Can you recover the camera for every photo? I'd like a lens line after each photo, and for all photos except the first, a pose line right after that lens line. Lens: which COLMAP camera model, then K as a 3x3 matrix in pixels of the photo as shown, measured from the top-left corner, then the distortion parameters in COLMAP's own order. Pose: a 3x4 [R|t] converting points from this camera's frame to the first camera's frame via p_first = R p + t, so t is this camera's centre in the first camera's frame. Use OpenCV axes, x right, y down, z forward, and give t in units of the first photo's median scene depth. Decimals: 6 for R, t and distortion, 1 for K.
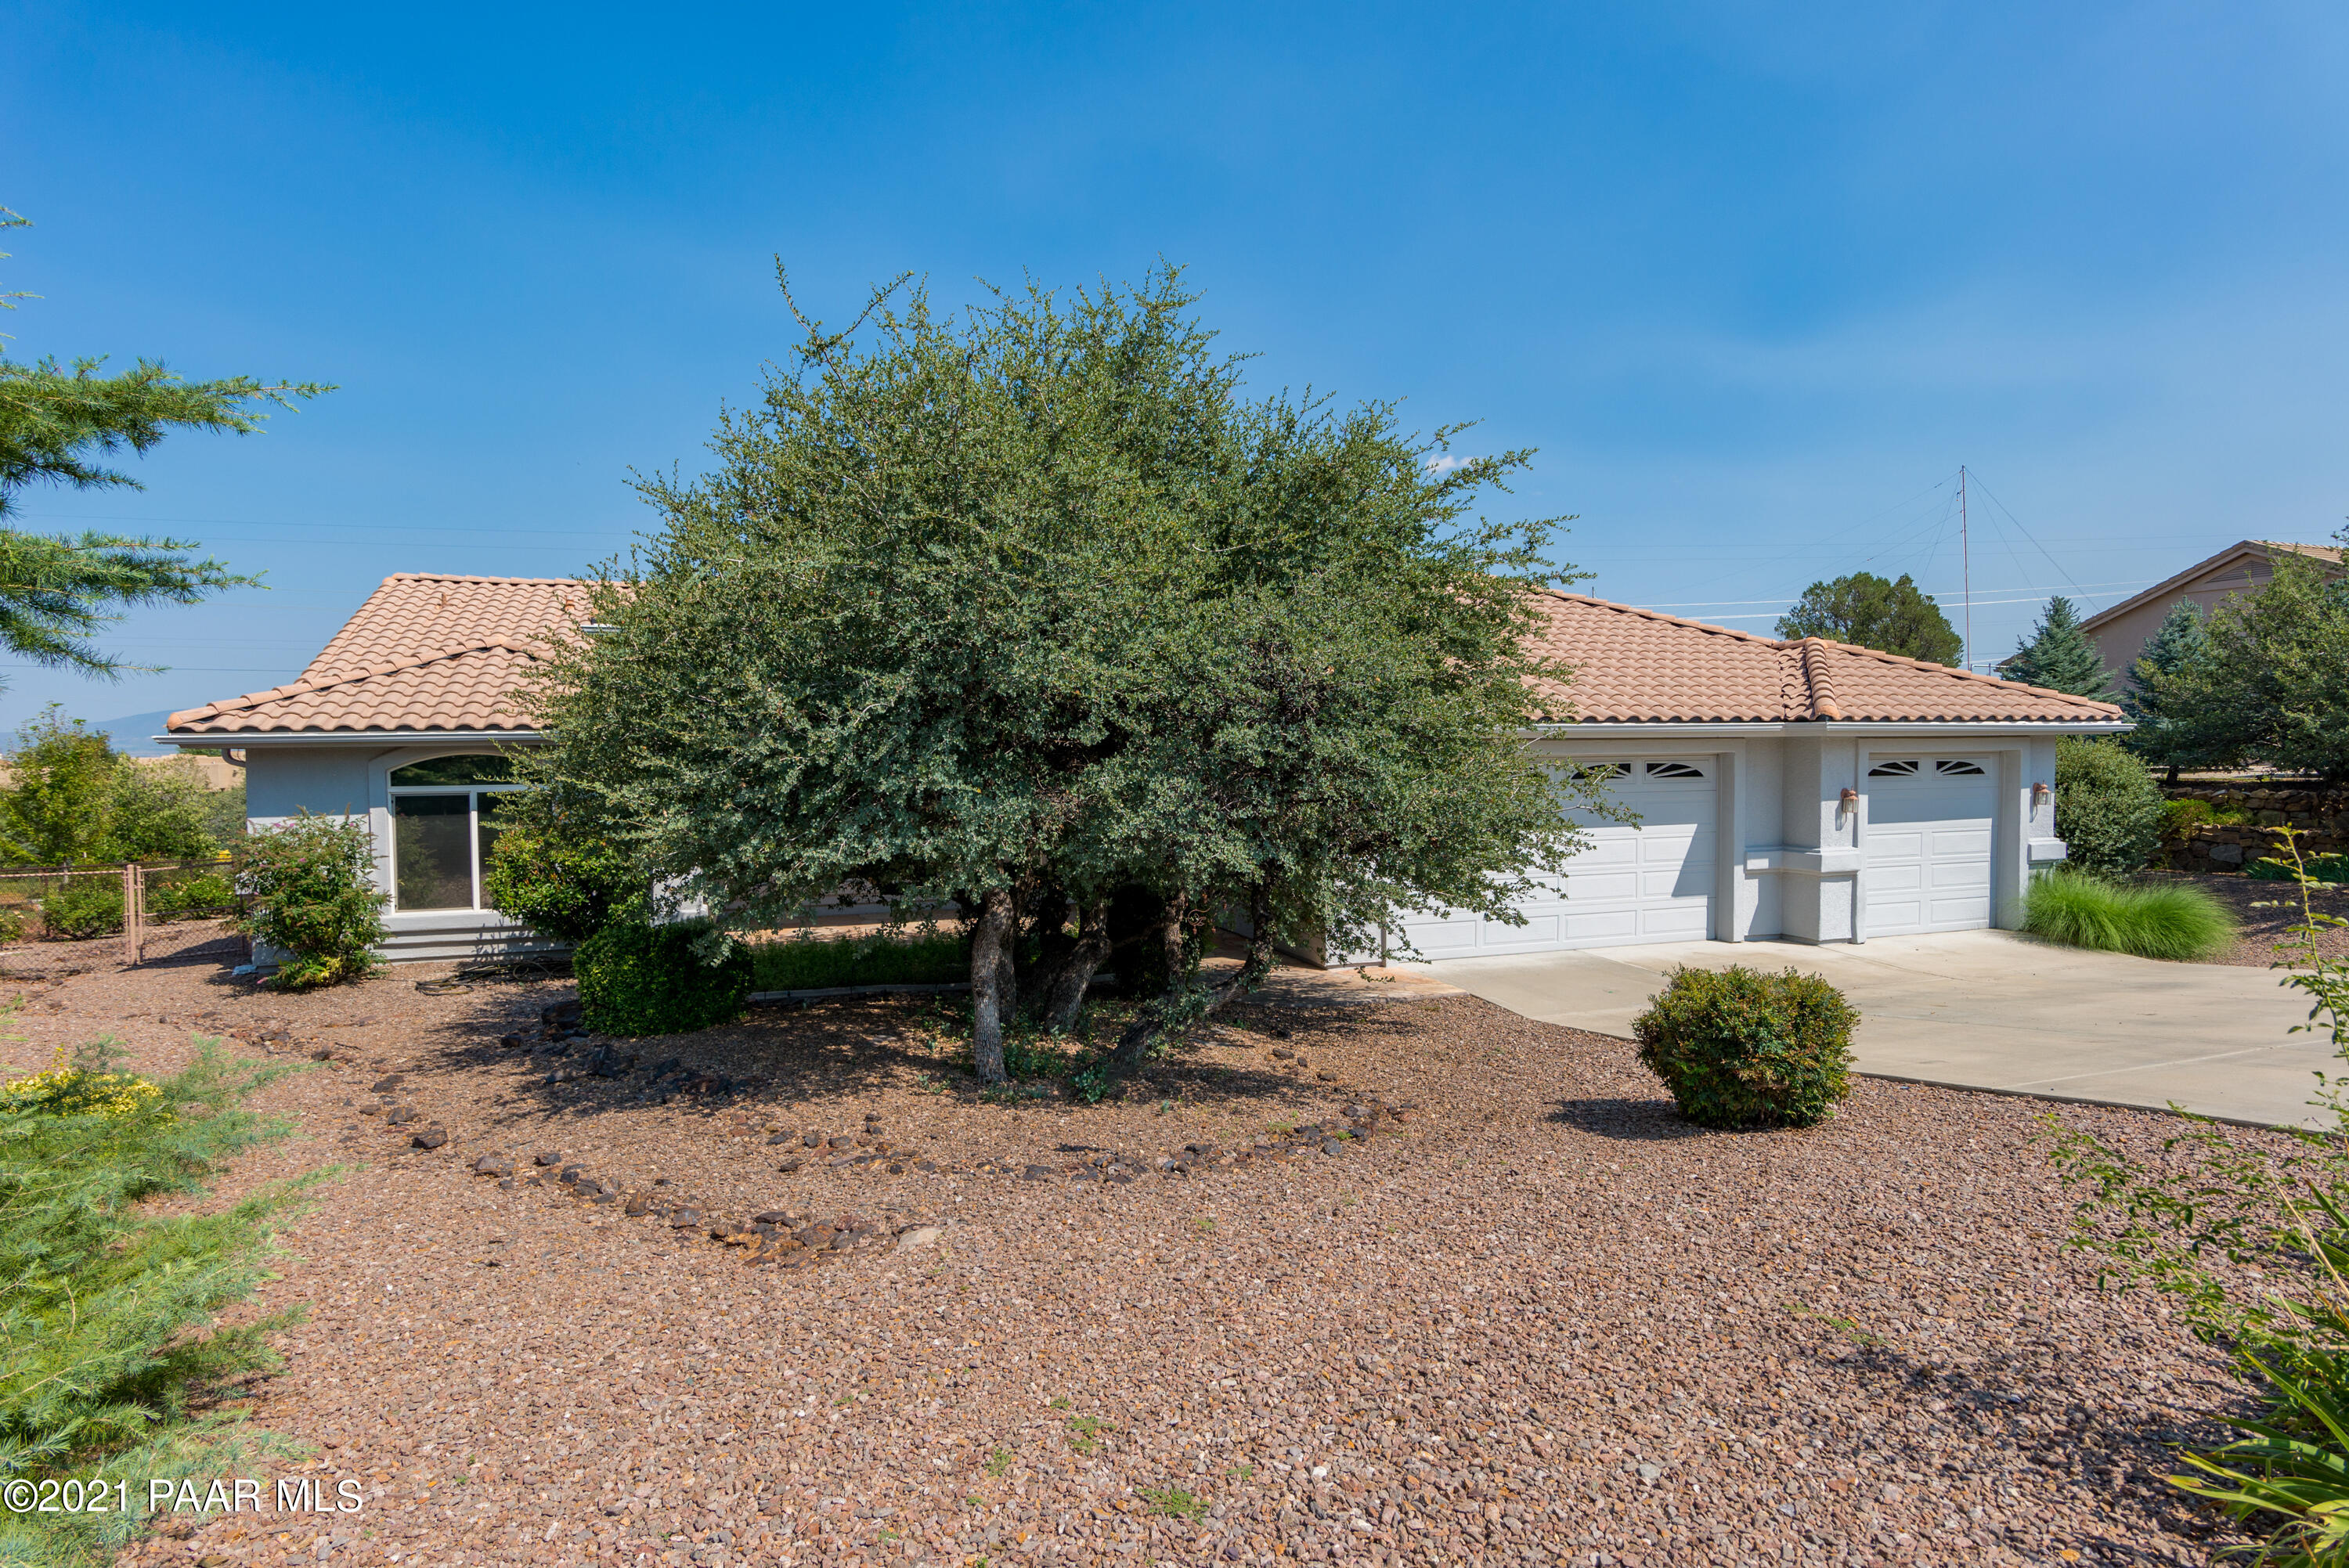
lens RADIAL K [[1286.8, 0, 1174.4], [0, 1286.8, 776.6], [0, 0, 1]] dist [-0.002637, -0.000092]
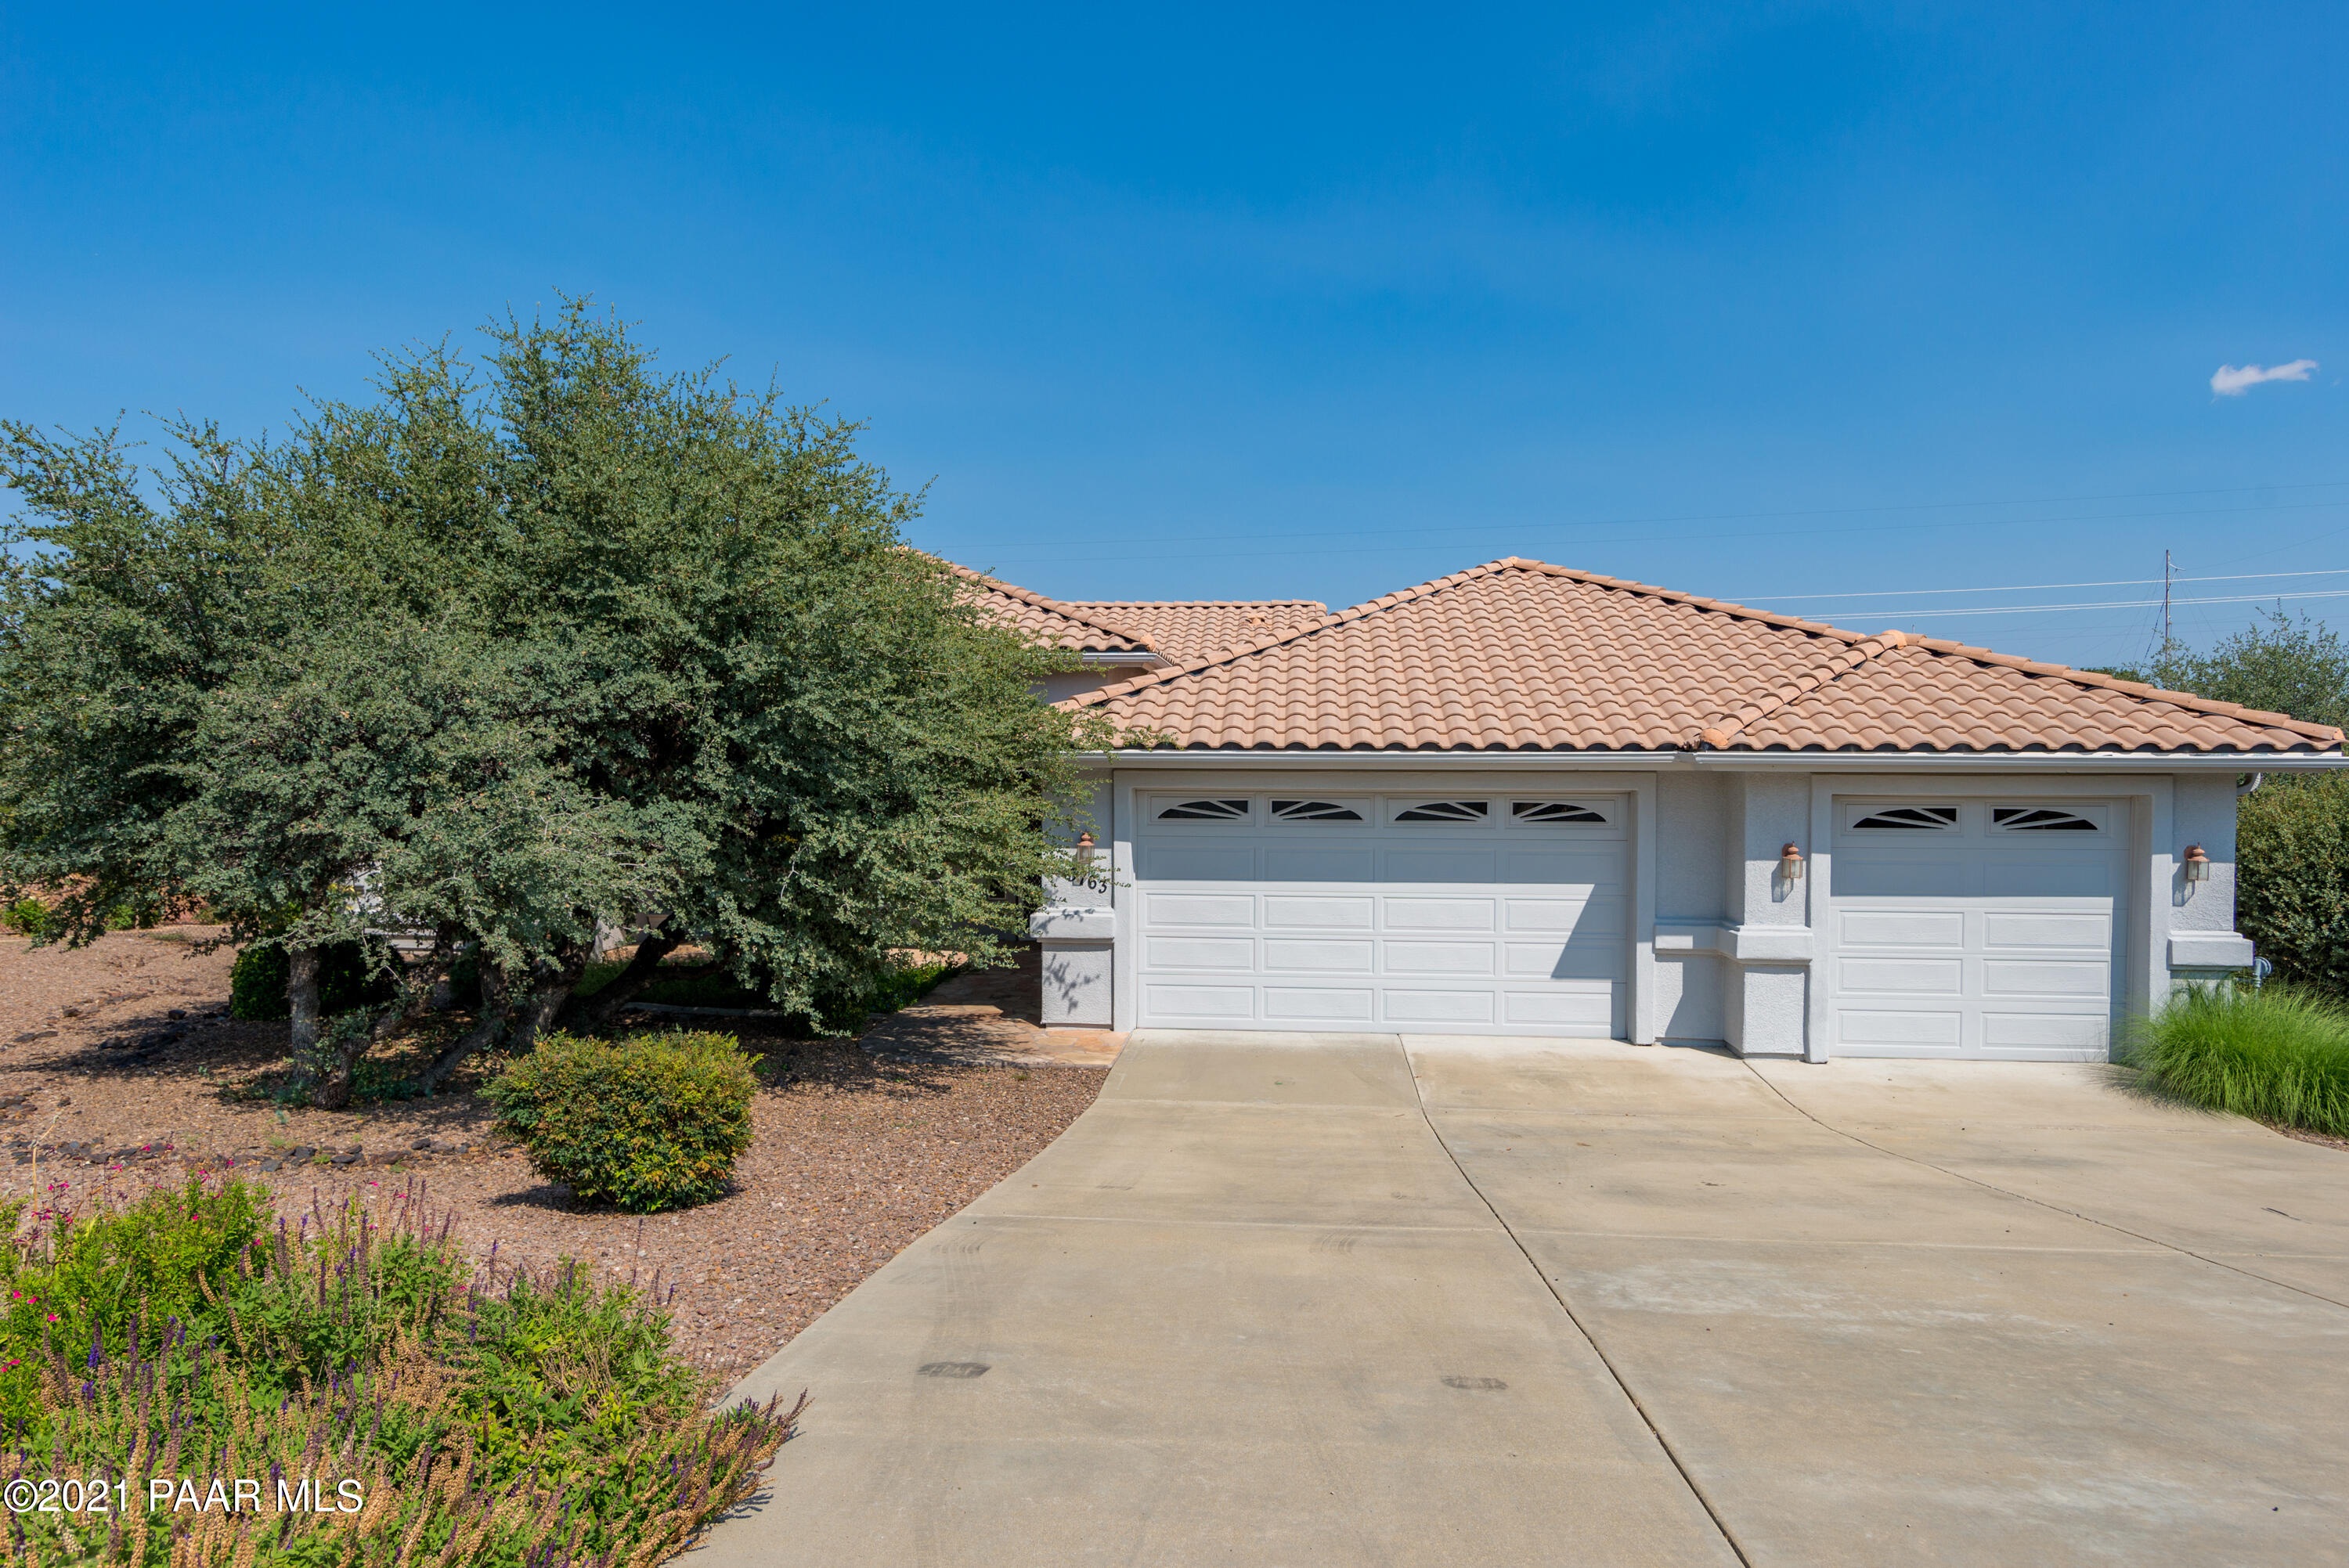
lens RADIAL K [[1418.7, 0, 1174.5], [0, 1418.7, 785.4], [0, 0, 1]] dist [-0.004649, 0.001531]
pose [[0.904144, 0.015817, -0.426935, 0.540987], [-0.023065, 0.999664, -0.011811, -0.006063], [0.426605, 0.020526, 0.904205, 0.137907]]
